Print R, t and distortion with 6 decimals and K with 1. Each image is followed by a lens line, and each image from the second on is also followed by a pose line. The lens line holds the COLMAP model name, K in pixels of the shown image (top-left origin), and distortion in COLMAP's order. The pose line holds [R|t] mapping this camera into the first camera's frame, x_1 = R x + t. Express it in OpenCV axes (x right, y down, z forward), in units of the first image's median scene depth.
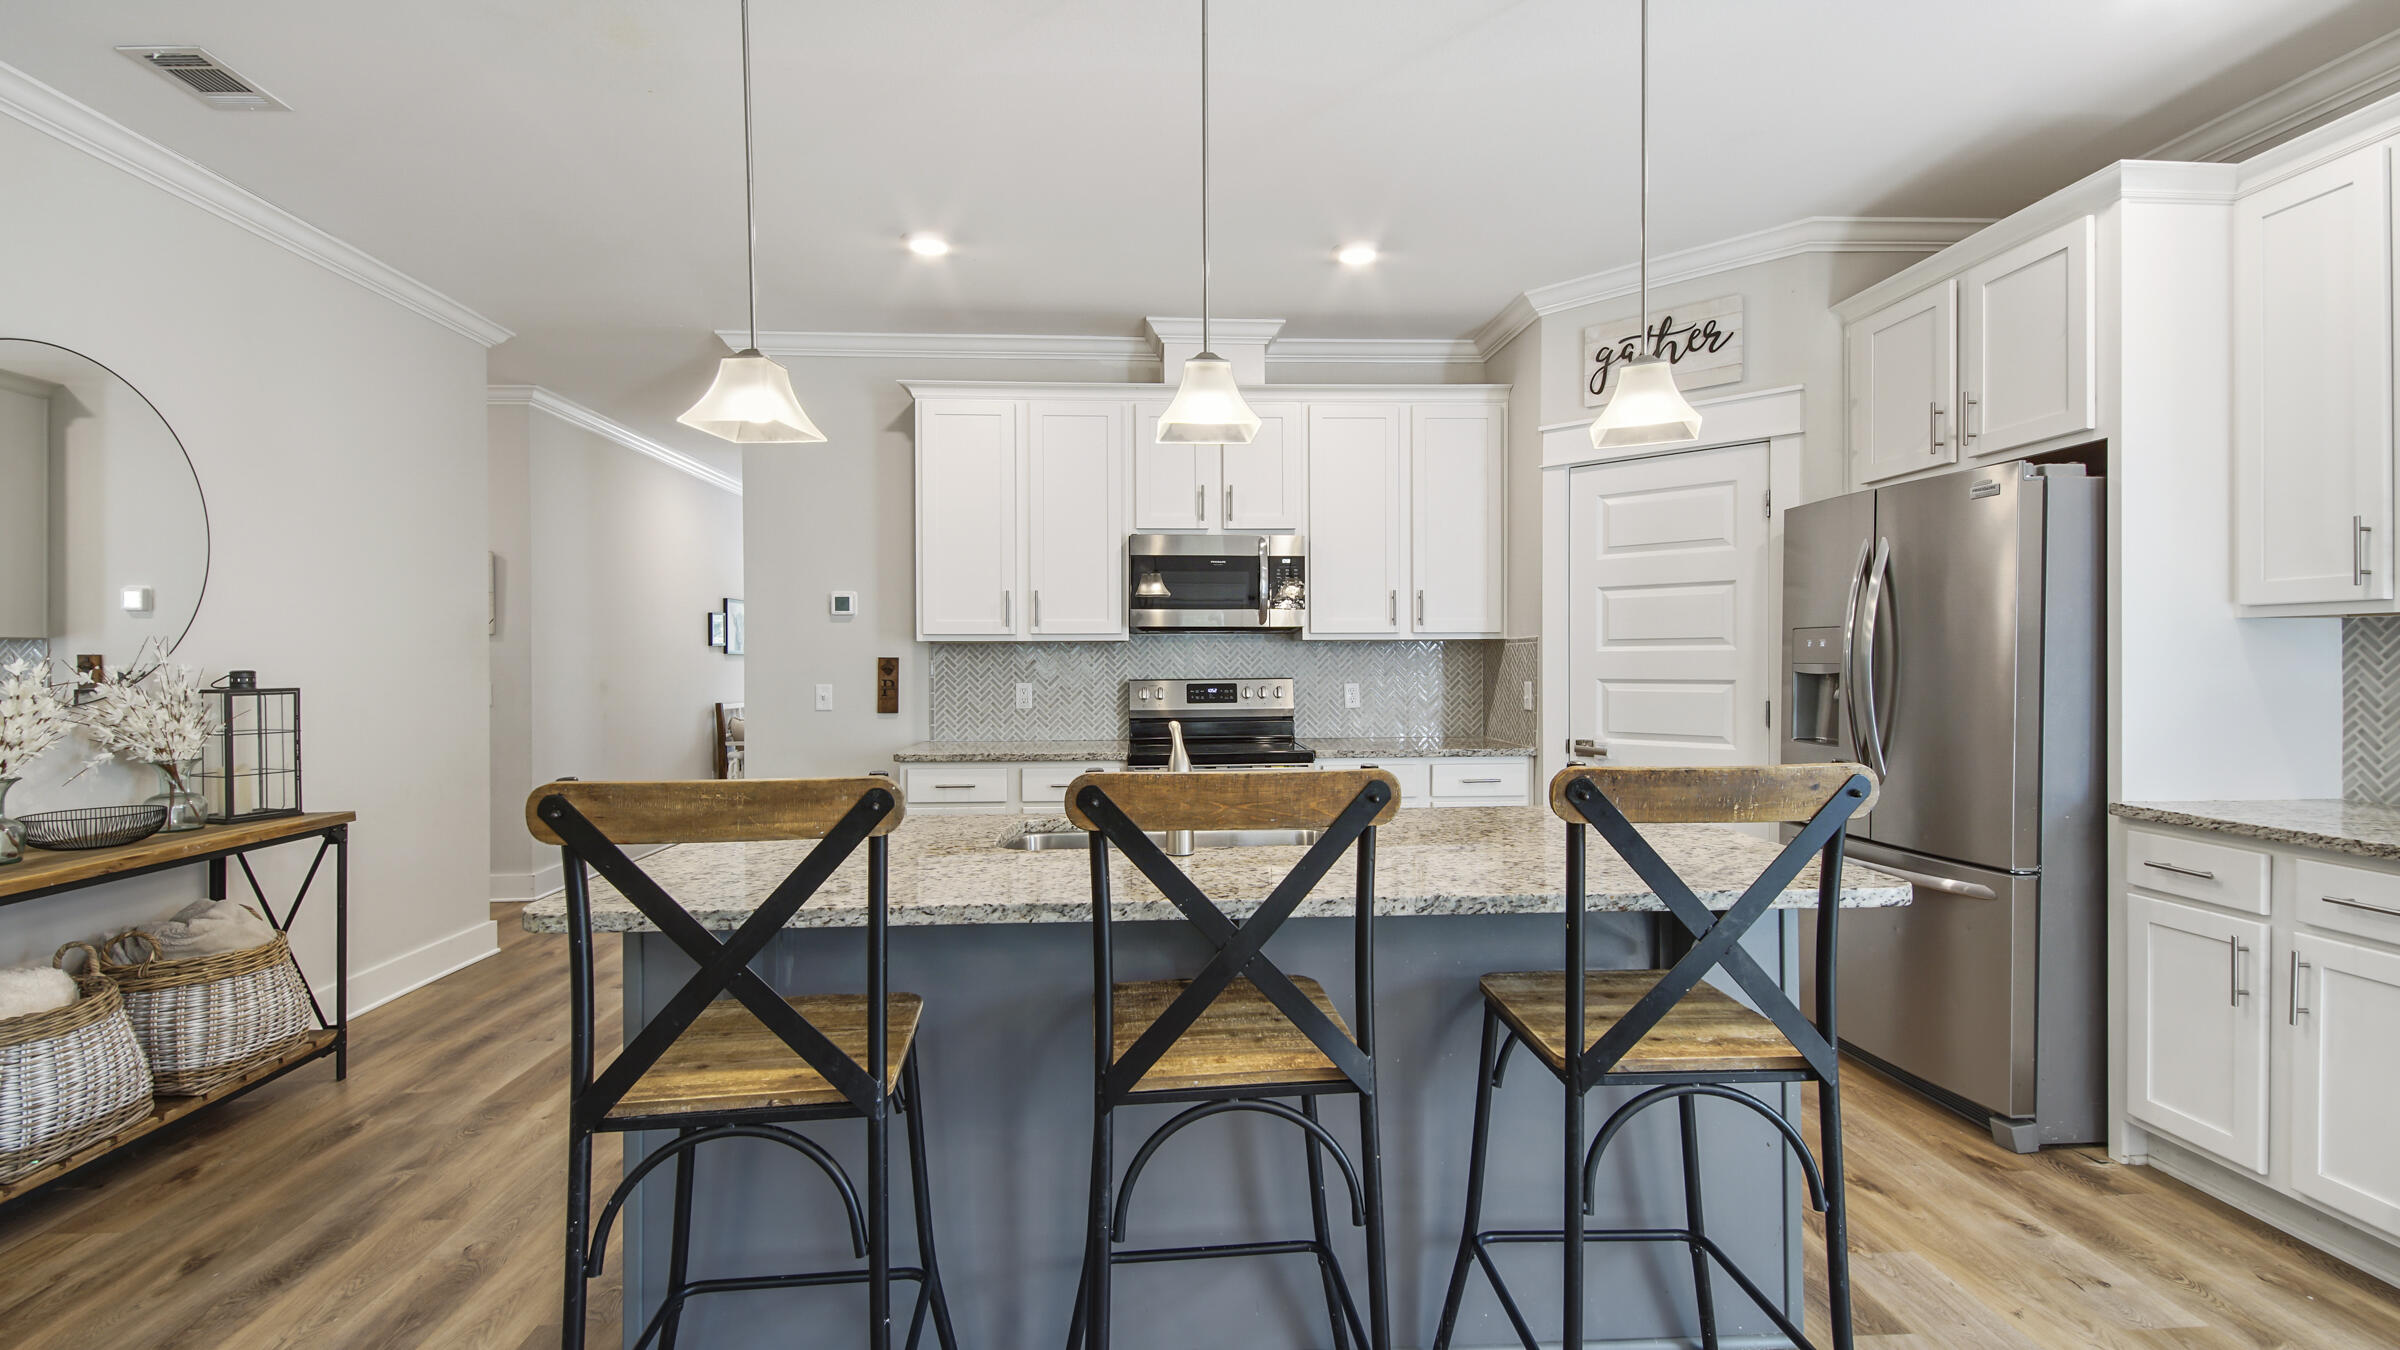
lens RADIAL K [[1042.0, 0, 1195.1], [0, 1042.0, 670.6], [0, 0, 1]] dist [0.003517, -0.010107]
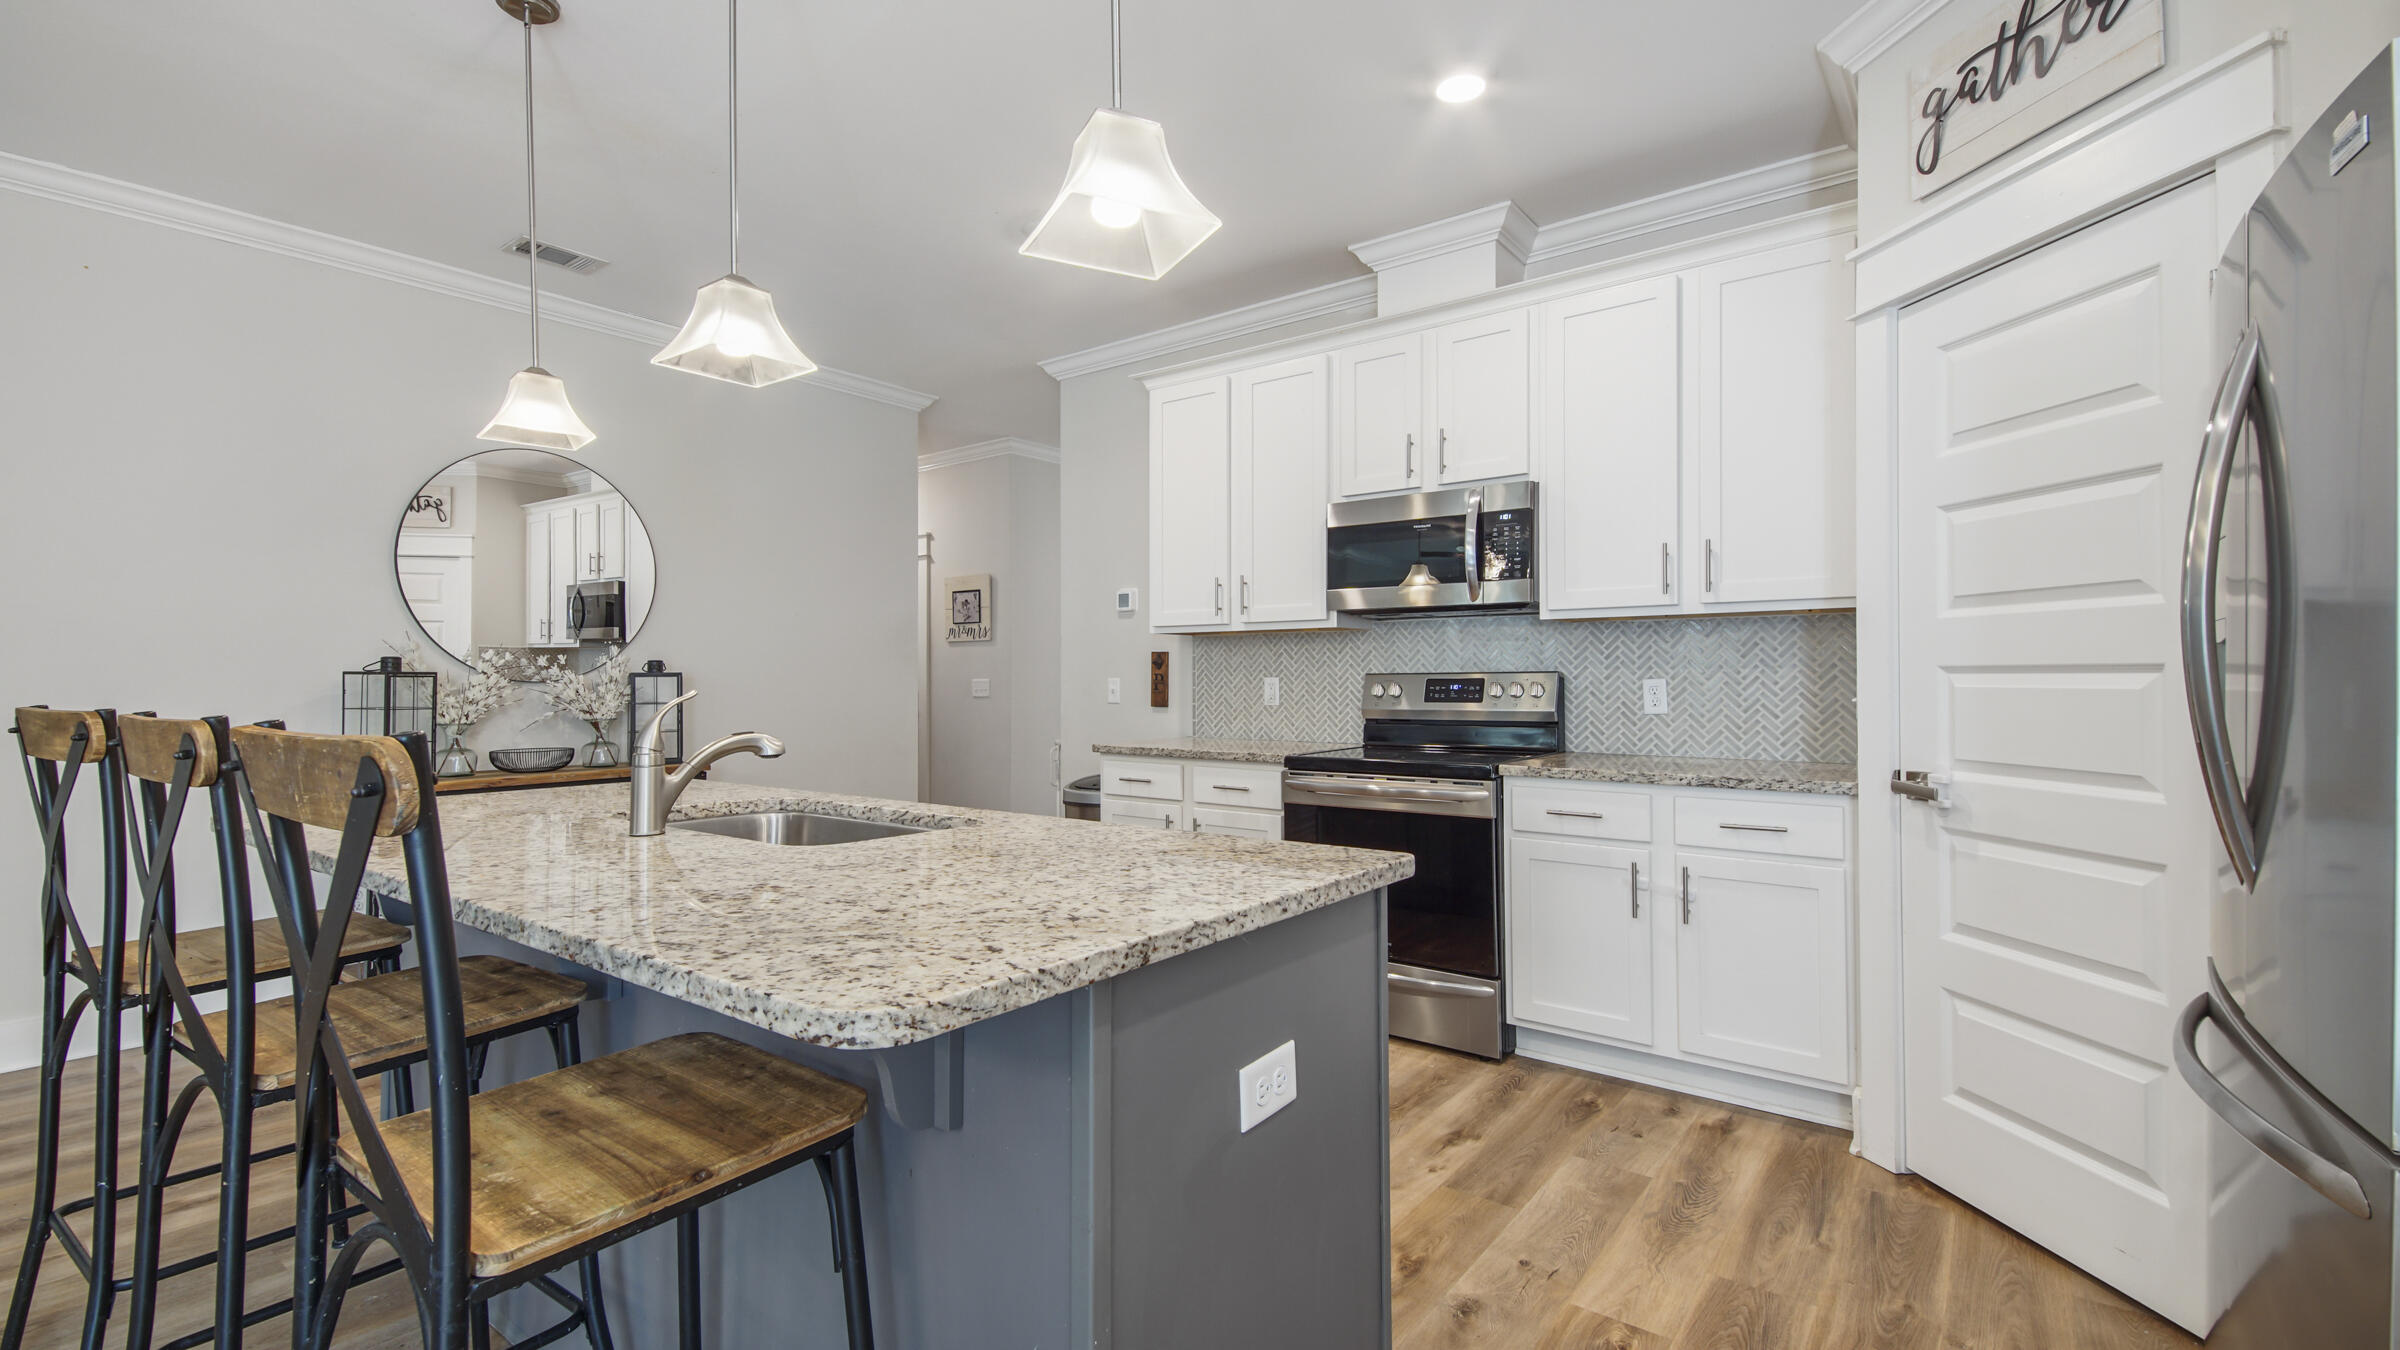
lens RADIAL K [[1064.5, 0, 1159.5], [0, 1064.5, 683.2], [0, 0, 1]] dist [0.001277, -0.009437]
pose [[0.739647, 0.006302, -0.672966, 0.528196], [-0.002795, 0.999976, 0.006292, 0.015237], [0.672990, -0.002773, 0.739647, 0.316501]]
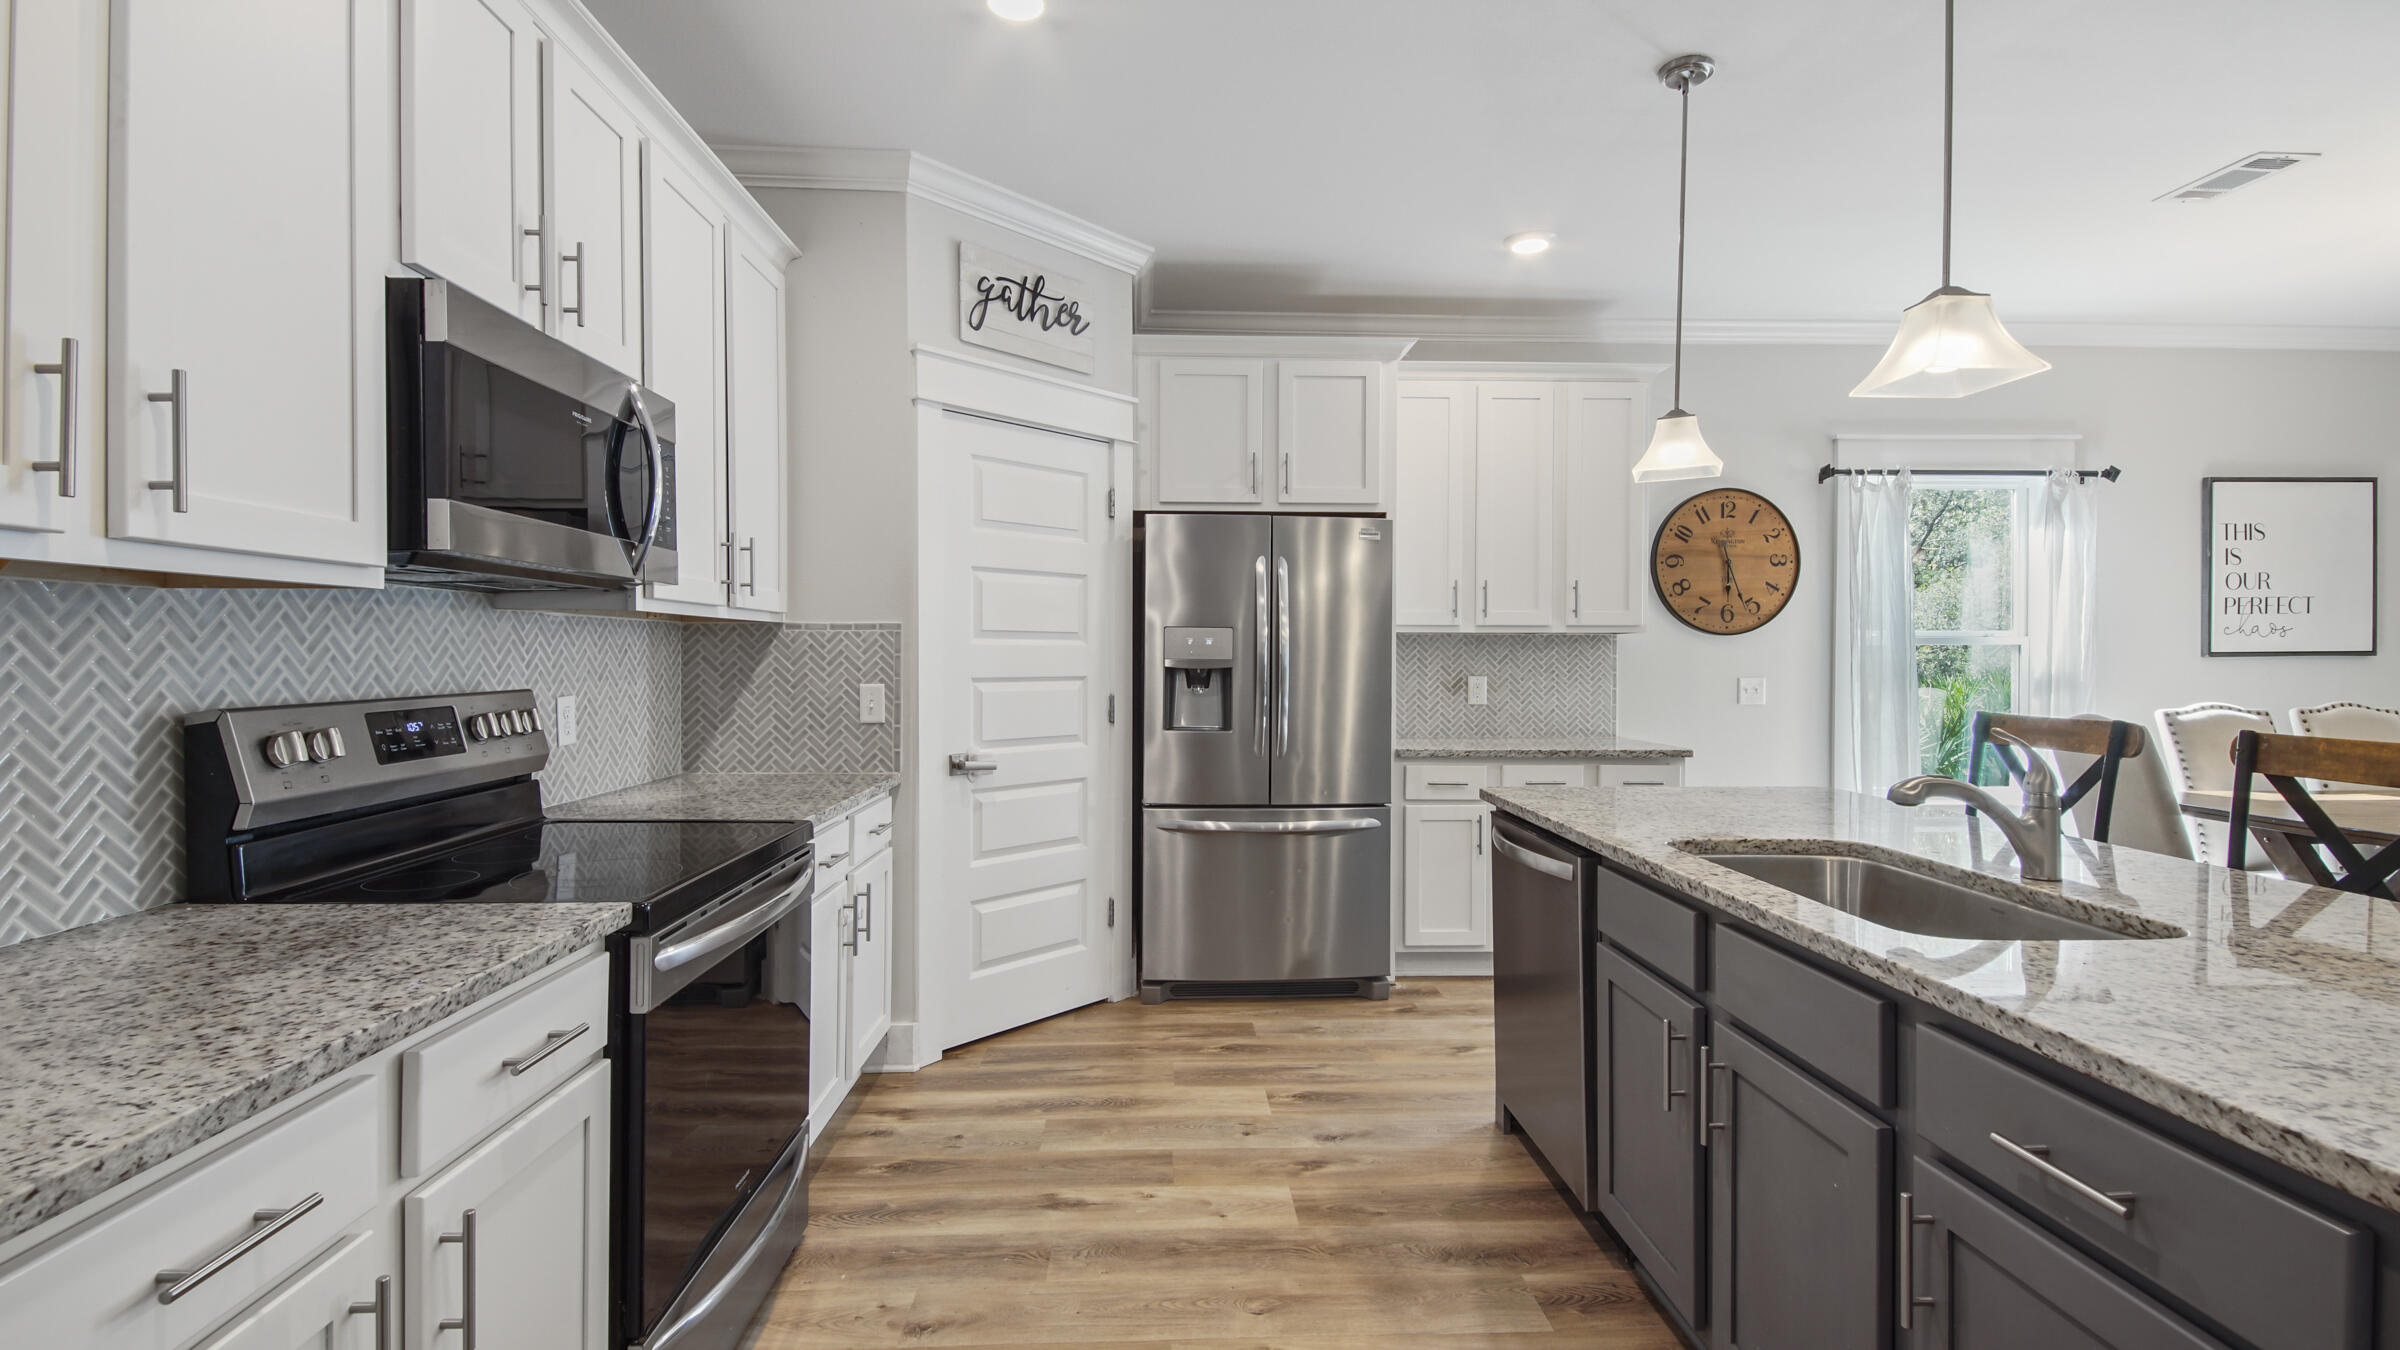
lens RADIAL K [[1042.0, 0, 1195.1], [0, 1042.0, 670.6], [0, 0, 1]] dist [0.003517, -0.010107]
pose [[0.015898, -0.009518, 0.999828, -0.488049], [0.006923, 0.999932, 0.009409, -0.004892], [-0.999850, 0.006772, 0.015963, 0.921043]]
